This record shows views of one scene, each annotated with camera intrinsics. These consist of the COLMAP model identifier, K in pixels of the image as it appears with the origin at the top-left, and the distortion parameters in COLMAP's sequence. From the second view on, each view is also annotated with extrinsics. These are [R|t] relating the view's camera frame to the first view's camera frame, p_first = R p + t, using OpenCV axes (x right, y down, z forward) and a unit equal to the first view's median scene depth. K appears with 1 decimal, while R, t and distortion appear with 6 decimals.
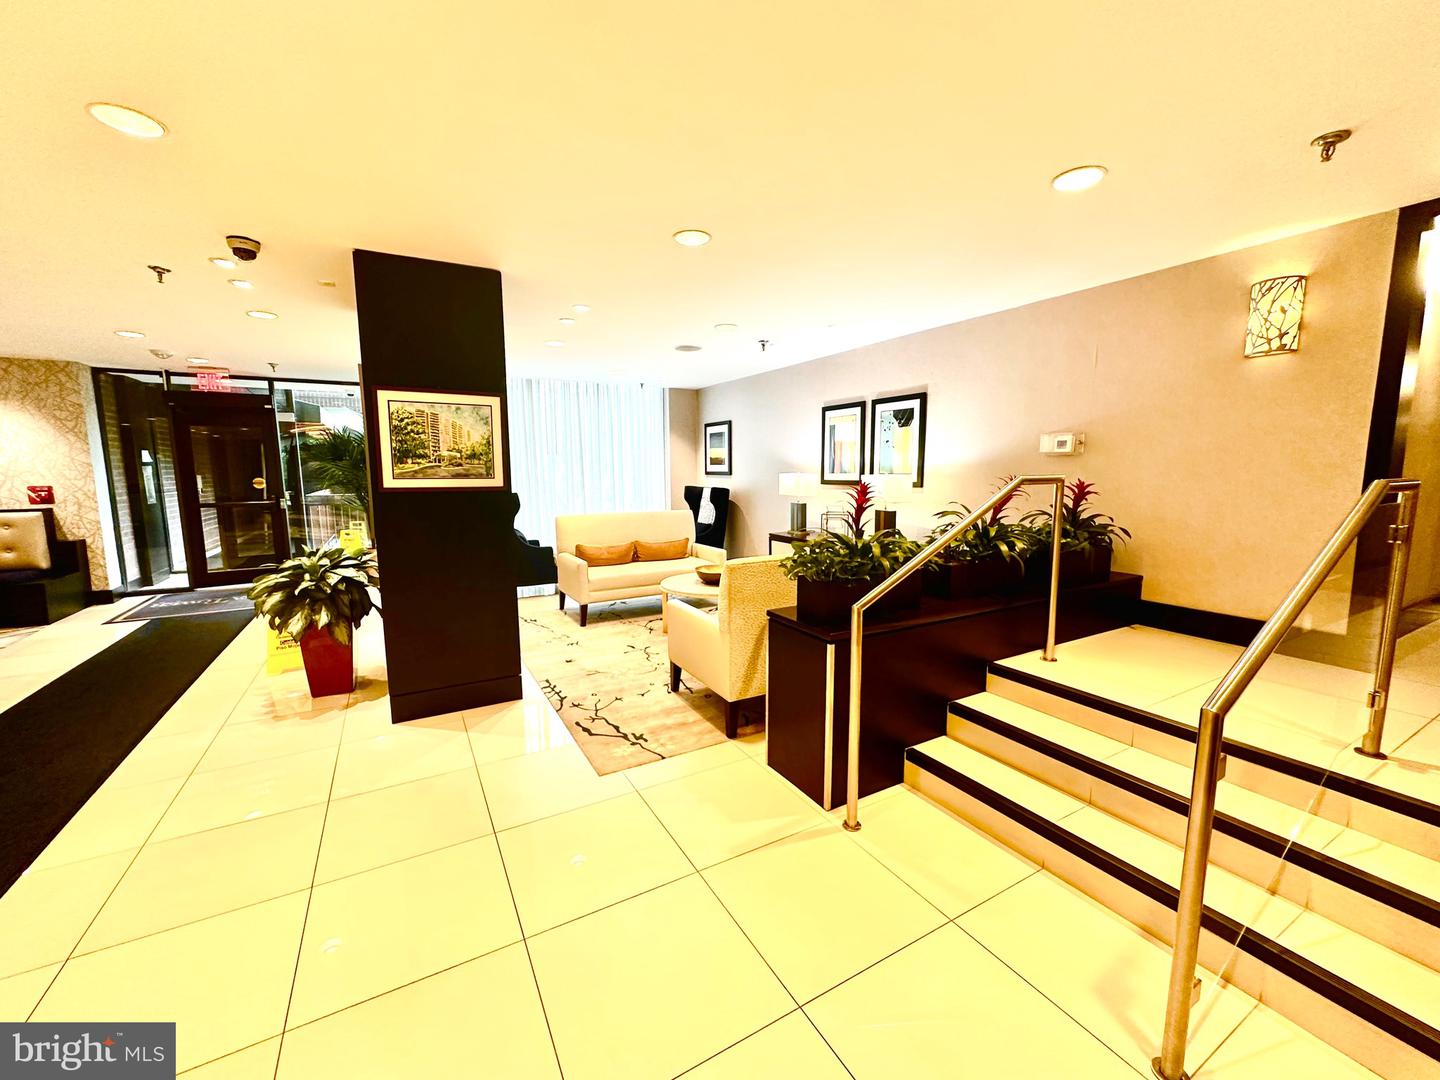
lens RADIAL K [[579.0, 0, 720.0], [0, 579.0, 540.0], [0, 0, 1]] dist [-0.001783, 0.000117]
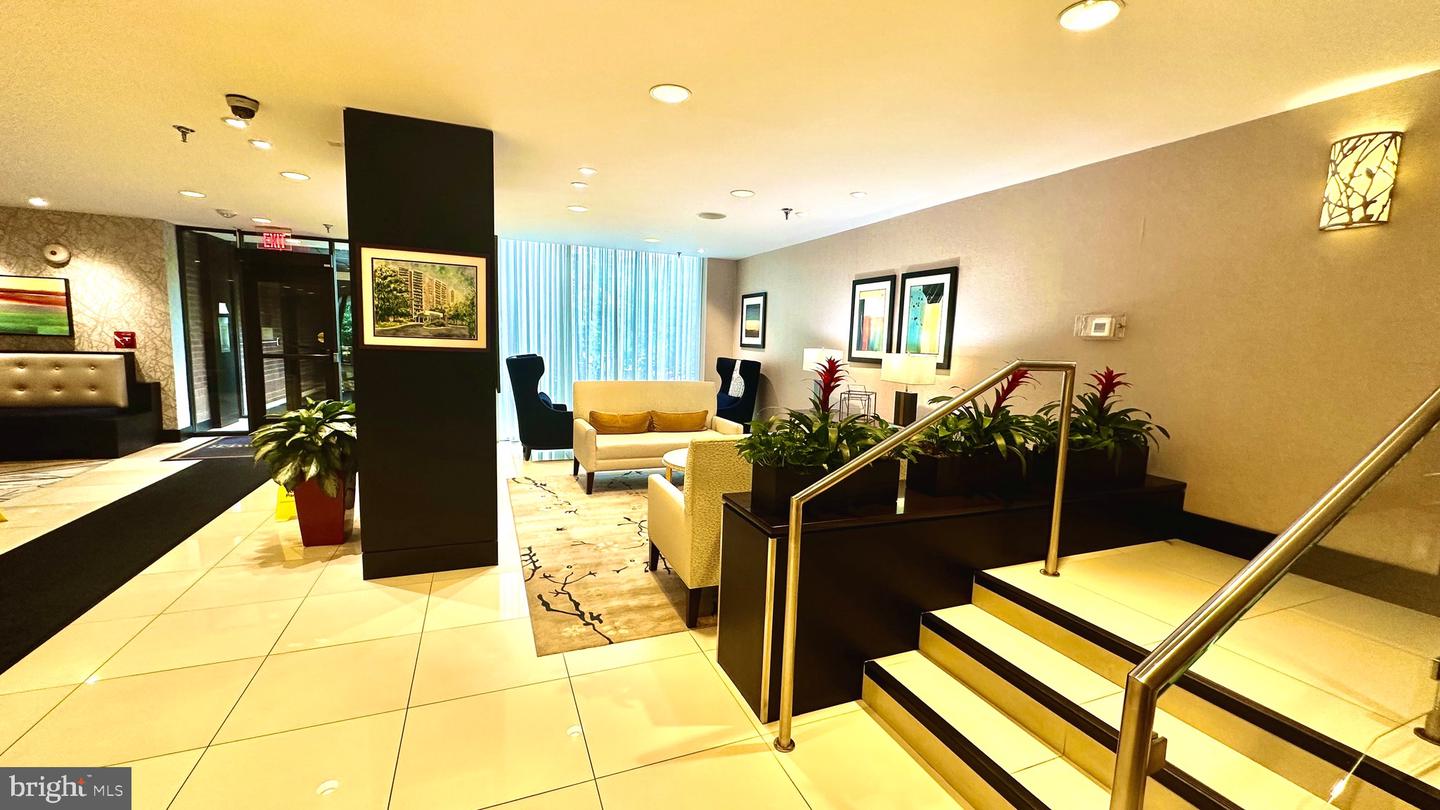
lens RADIAL K [[576.3, 0, 720.0], [0, 576.3, 405.0], [0, 0, 1]] dist [-0.000466, -0.000428]
pose [[0.992107, 0.052634, -0.113817, 0.136838], [-0.054030, 0.998497, -0.009222, -0.008719], [0.113161, 0.015298, 0.993459, 0.069992]]
